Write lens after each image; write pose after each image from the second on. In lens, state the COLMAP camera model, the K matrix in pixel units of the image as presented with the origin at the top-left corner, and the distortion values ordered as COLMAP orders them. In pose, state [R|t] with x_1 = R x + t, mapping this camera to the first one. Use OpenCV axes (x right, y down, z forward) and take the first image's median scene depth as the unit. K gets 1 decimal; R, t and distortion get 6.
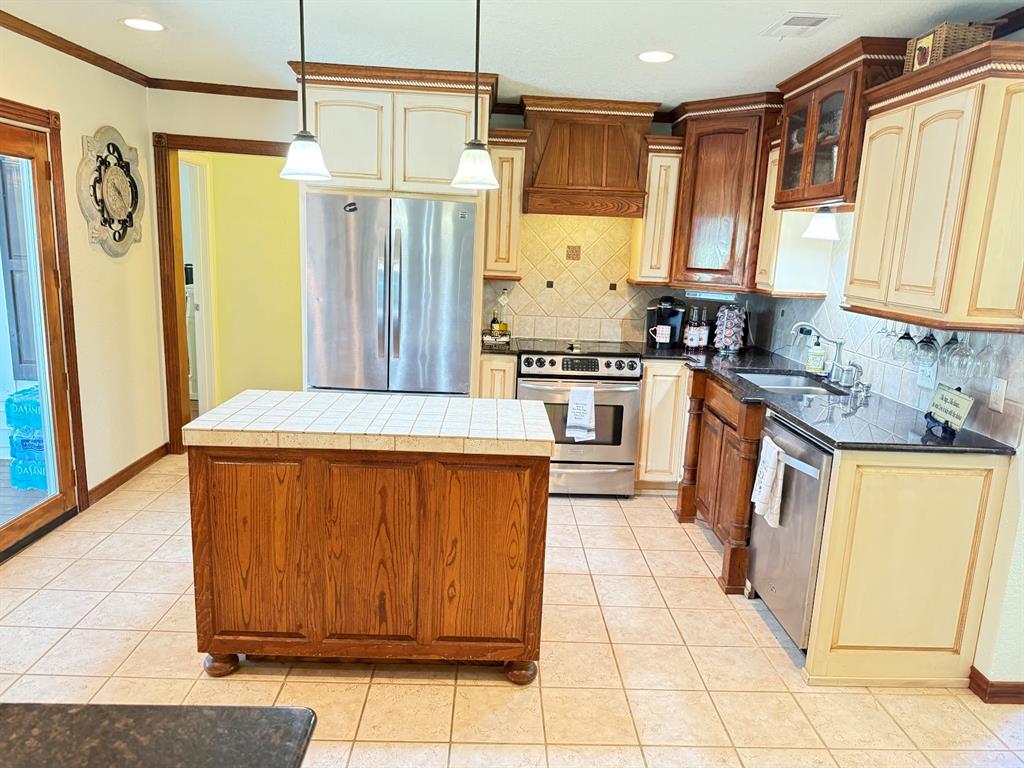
lens RADIAL K [[738.9, 0, 512.0], [0, 738.9, 384.0], [0, 0, 1]] dist [0.101525, -0.124527]
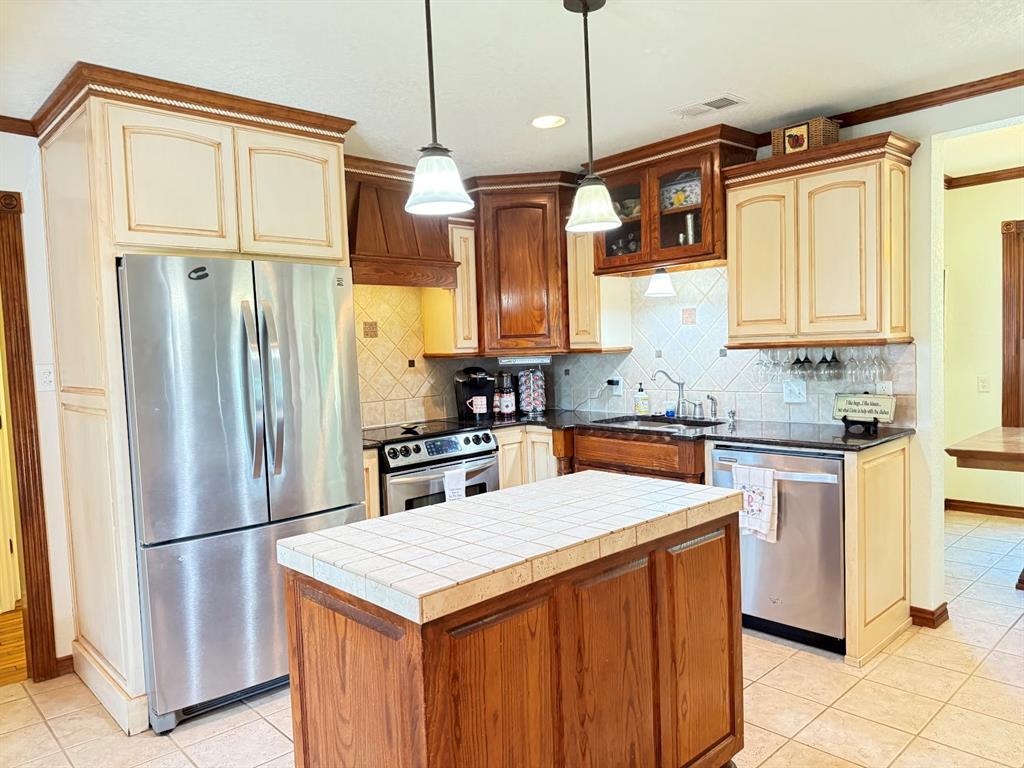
lens RADIAL K [[726.4, 0, 512.0], [0, 726.4, 384.0], [0, 0, 1]] dist [0.076225, -0.112309]
pose [[0.741962, -0.106613, 0.661911, -0.440380], [0.193781, 0.979239, -0.059492, -0.032750], [-0.641826, 0.172407, 0.747218, 0.288342]]
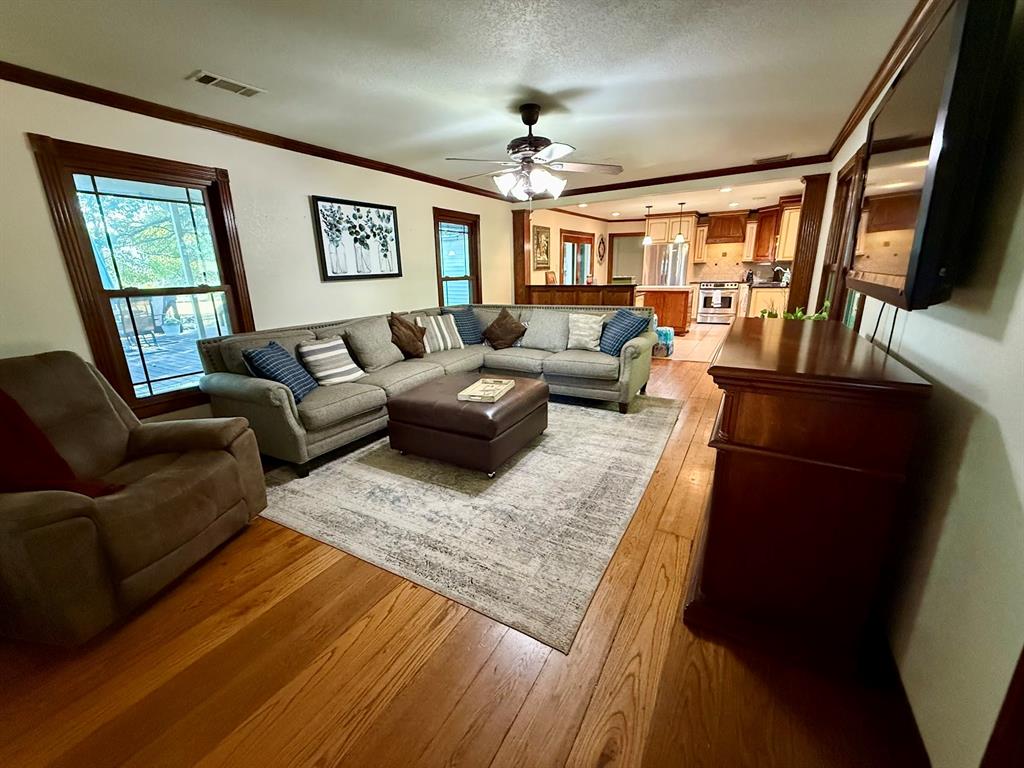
lens RADIAL K [[414.2, 0, 512.0], [0, 414.2, 384.0], [0, 0, 1]] dist [-0.002775, -0.000230]
pose [[0.844499, 0.079514, -0.529622, 0.366604], [-0.041686, 0.995676, 0.083014, 0.347579], [0.533933, -0.048028, 0.844162, -1.355330]]
